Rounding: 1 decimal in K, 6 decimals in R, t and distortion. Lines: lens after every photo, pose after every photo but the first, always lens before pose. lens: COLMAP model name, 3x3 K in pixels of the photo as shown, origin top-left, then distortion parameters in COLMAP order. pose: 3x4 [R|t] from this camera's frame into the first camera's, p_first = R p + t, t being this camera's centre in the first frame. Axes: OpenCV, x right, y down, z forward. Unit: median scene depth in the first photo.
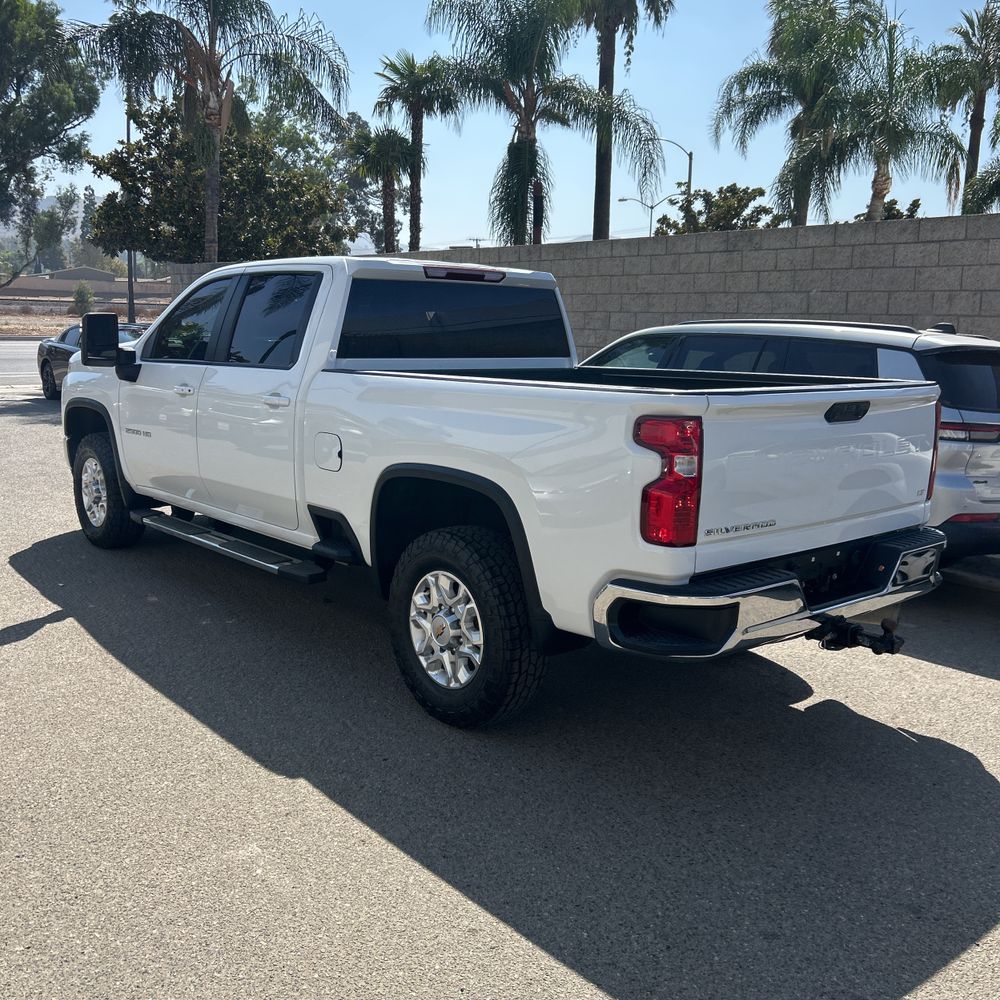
lens RADIAL K [[1006.5, 0, 480.1], [0, 1006.5, 495.9], [0, 0, 1]] dist [0.015849, -0.021963]
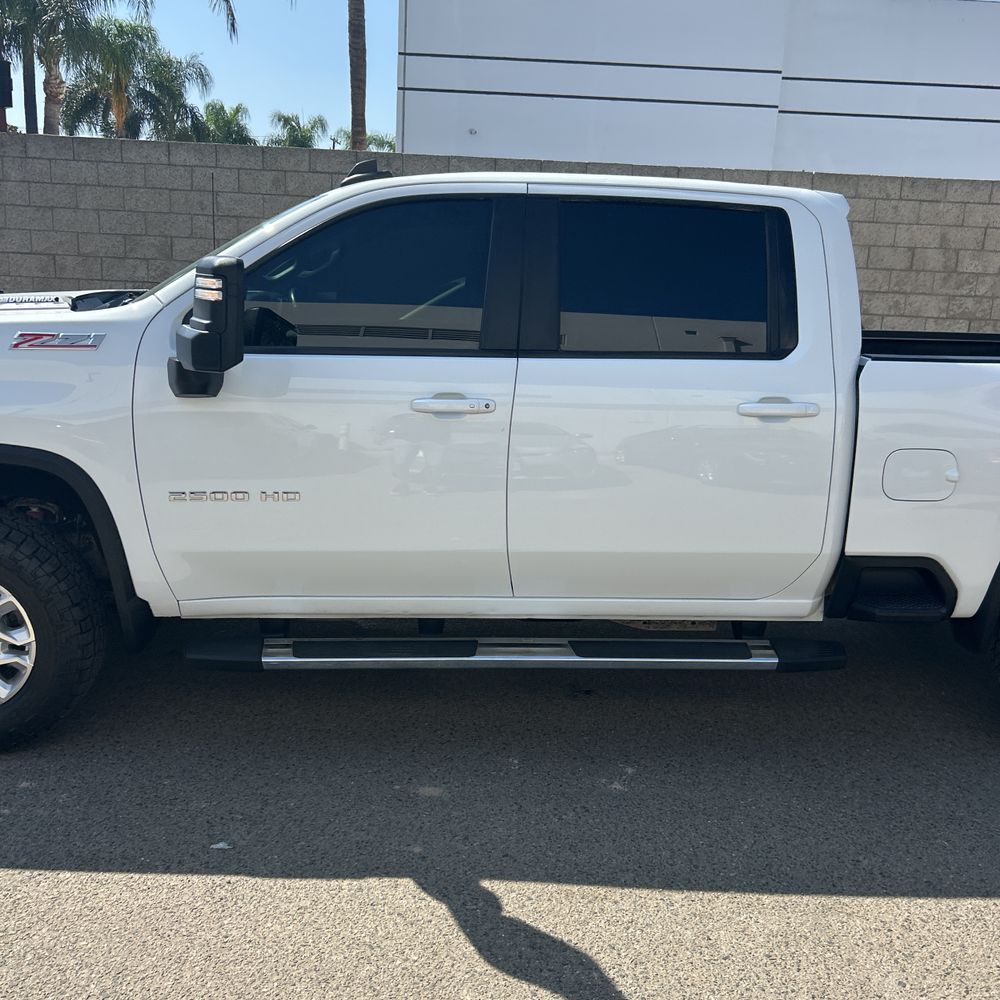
lens RADIAL K [[1006.5, 0, 480.1], [0, 1006.5, 495.9], [0, 0, 1]] dist [0.015849, -0.021963]
pose [[0.604444, -0.171979, 0.777863, -0.448892], [0.106865, 0.985099, 0.134757, -0.079951], [-0.789448, 0.001673, 0.613816, 0.409670]]
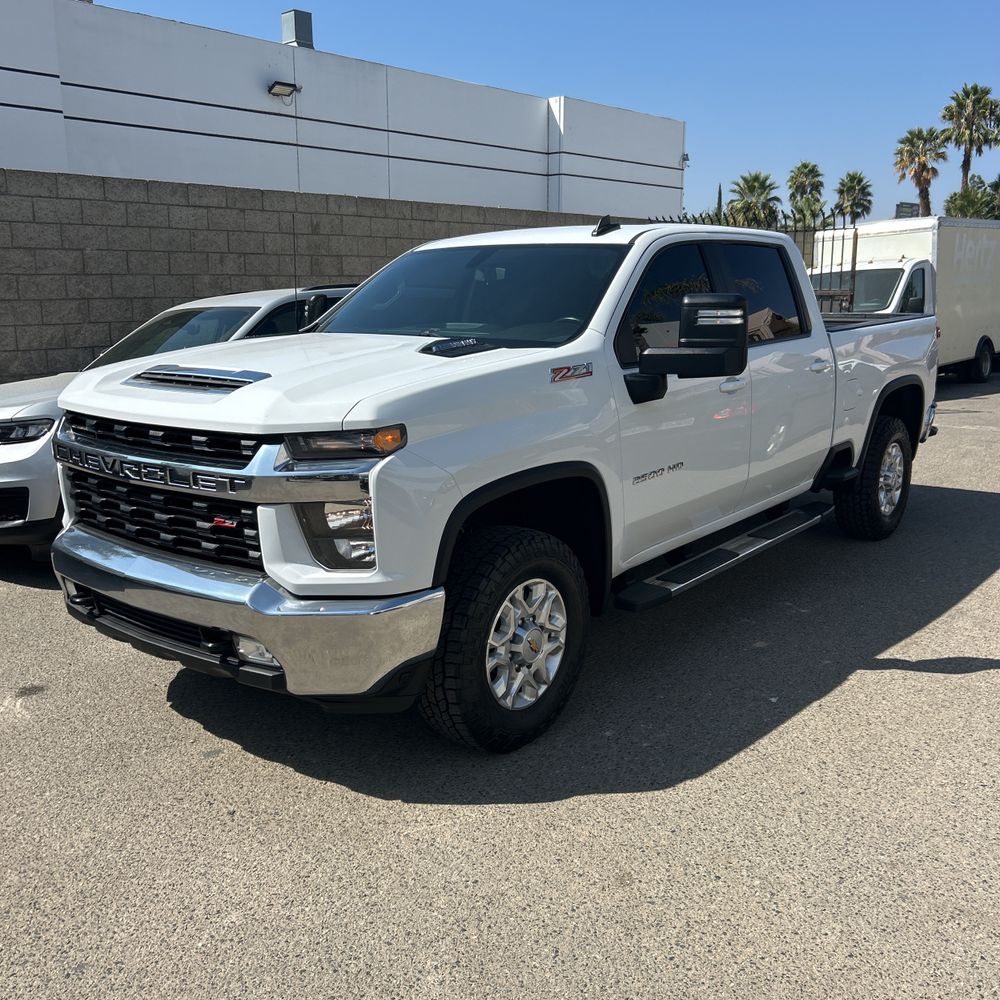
lens RADIAL K [[1024.6, 0, 499.3], [0, 1024.6, 499.8], [0, 0, 1]] dist [0.017508, -0.006338]
pose [[-0.192393, -0.222728, 0.955708, -0.665818], [0.170301, 0.951546, 0.256042, -0.162293], [-0.966428, 0.212018, -0.145140, 0.825714]]
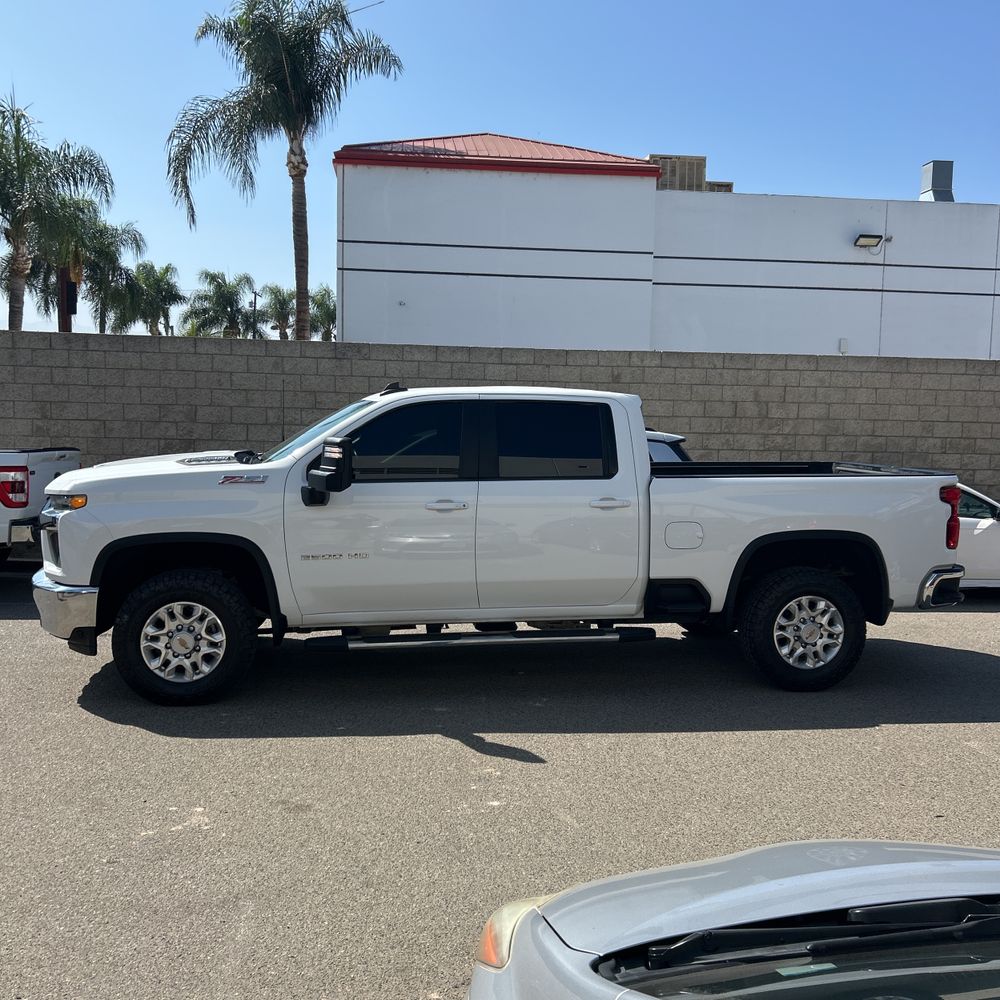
lens RADIAL K [[995.8, 0, 487.5], [0, 995.8, 498.3], [0, 0, 1]] dist [0.128584, -0.248960]
pose [[0.529159, -0.085856, 0.844168, -0.730585], [0.135748, 0.990620, 0.015658, -0.077205], [-0.837594, 0.106308, 0.535850, 0.245977]]
